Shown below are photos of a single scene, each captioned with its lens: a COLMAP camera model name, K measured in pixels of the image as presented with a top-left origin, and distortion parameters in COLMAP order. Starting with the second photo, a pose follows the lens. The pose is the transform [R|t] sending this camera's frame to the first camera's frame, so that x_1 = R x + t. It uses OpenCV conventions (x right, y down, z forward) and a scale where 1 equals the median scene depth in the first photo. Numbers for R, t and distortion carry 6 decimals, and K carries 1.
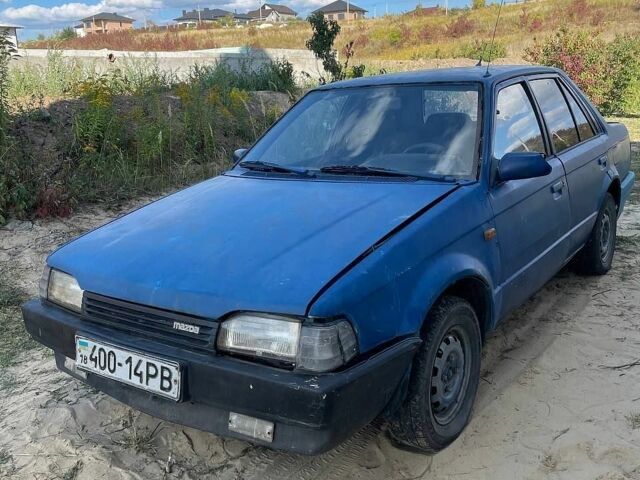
lens RADIAL K [[648.1, 0, 320.0], [0, 648.1, 240.0], [0, 0, 1]] dist [0.131893, -0.190533]
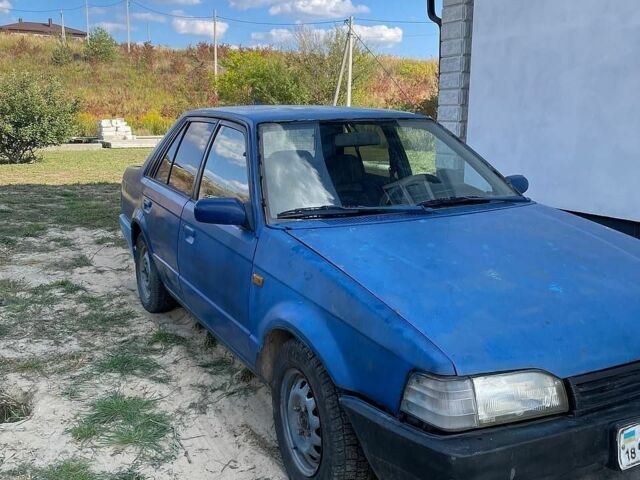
lens RADIAL K [[648.1, 0, 320.0], [0, 648.1, 240.0], [0, 0, 1]] dist [0.131893, -0.190533]
pose [[0.454152, -0.134542, 0.880707, -1.229499], [0.197261, 0.979182, 0.047865, -0.182962], [-0.868812, 0.151991, 0.471237, 0.951879]]
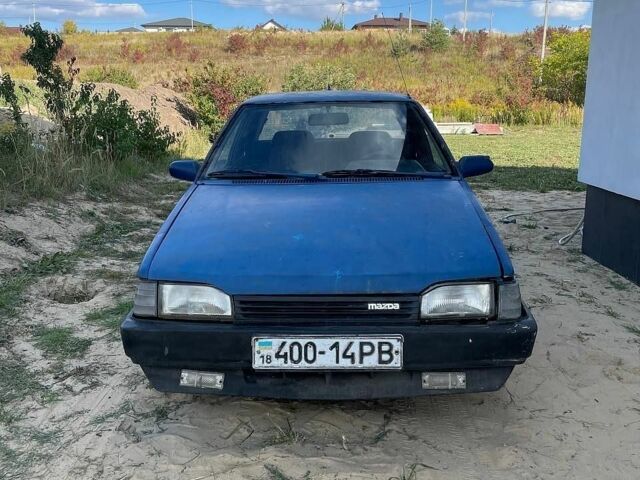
lens RADIAL K [[648.1, 0, 320.0], [0, 648.1, 240.0], [0, 0, 1]] dist [0.131893, -0.190533]
pose [[0.822258, -0.082475, 0.563107, -0.871607], [0.106097, 0.994312, -0.009292, 0.019081], [-0.559138, 0.067384, 0.826332, 0.126772]]
